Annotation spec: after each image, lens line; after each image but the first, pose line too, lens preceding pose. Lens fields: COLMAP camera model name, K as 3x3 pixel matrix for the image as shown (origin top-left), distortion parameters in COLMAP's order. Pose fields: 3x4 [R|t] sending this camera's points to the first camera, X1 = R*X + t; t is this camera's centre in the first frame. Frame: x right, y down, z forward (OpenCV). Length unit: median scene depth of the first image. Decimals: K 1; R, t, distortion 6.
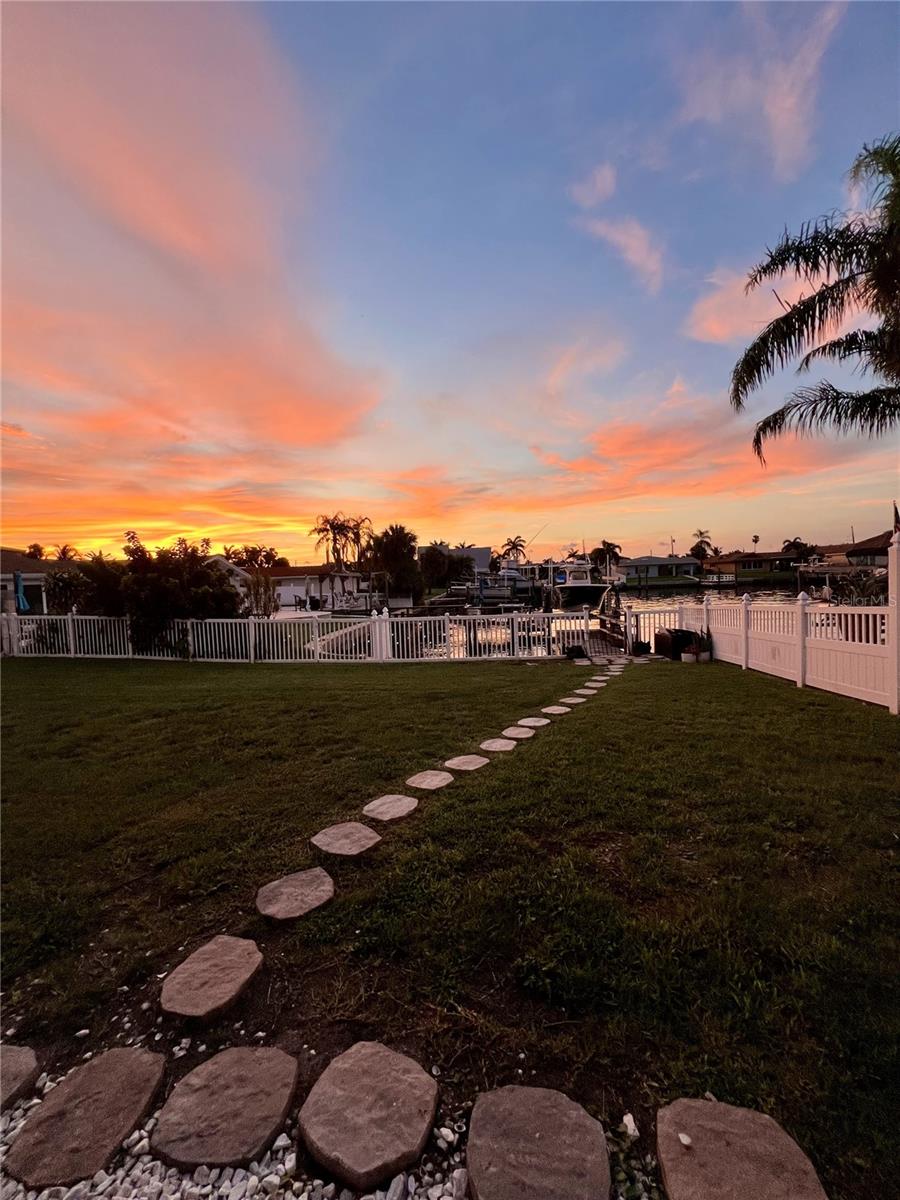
lens RADIAL K [[517.2, 0, 459.4], [0, 517.2, 608.5], [0, 0, 1]] dist [0.023877, 0.000086]
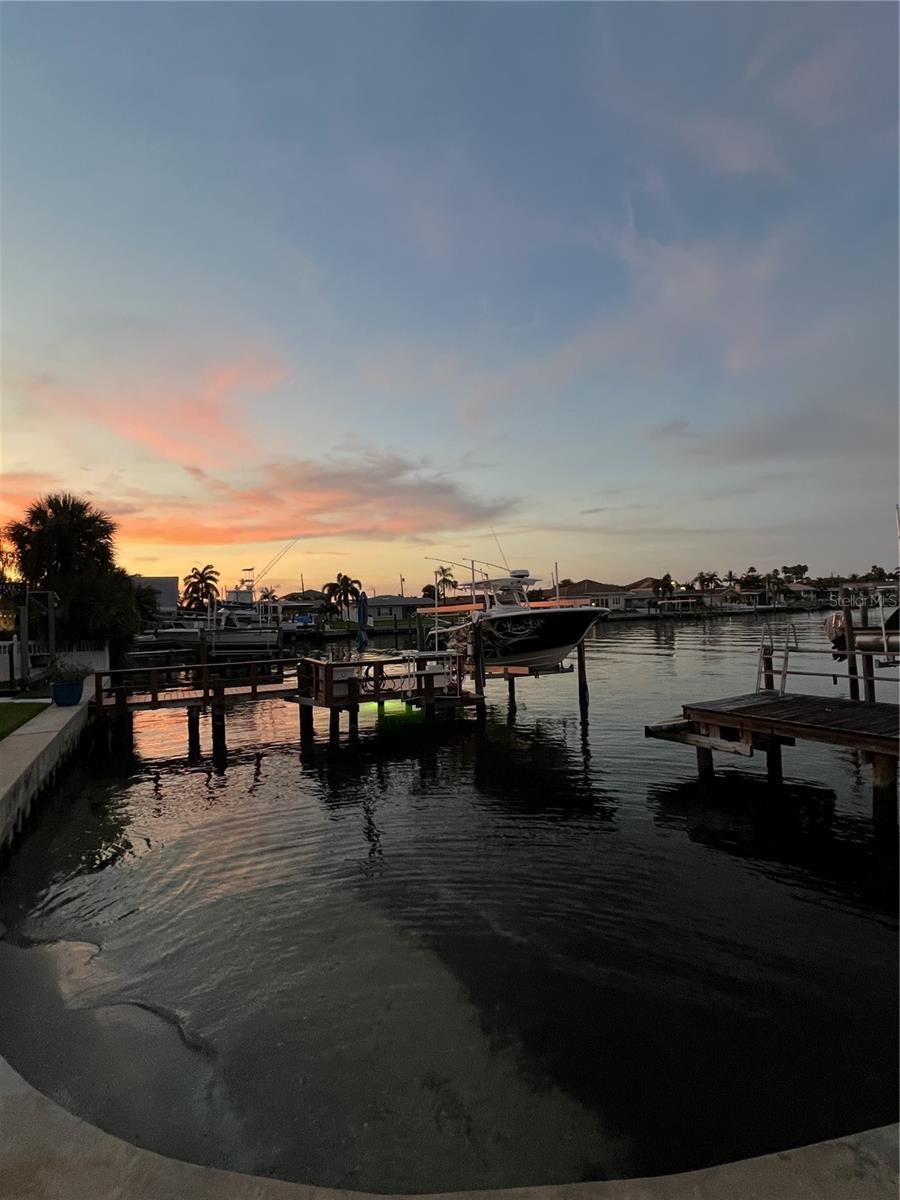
lens RADIAL K [[579.6, 0, 450.0], [0, 579.6, 600.0], [0, 0, 1]] dist [0.012507, -0.000009]
pose [[0.841643, 0.020274, 0.539654, -0.041228], [0.036815, 0.994816, -0.094790, -0.001228], [-0.538778, 0.099646, 0.836534, 0.135234]]
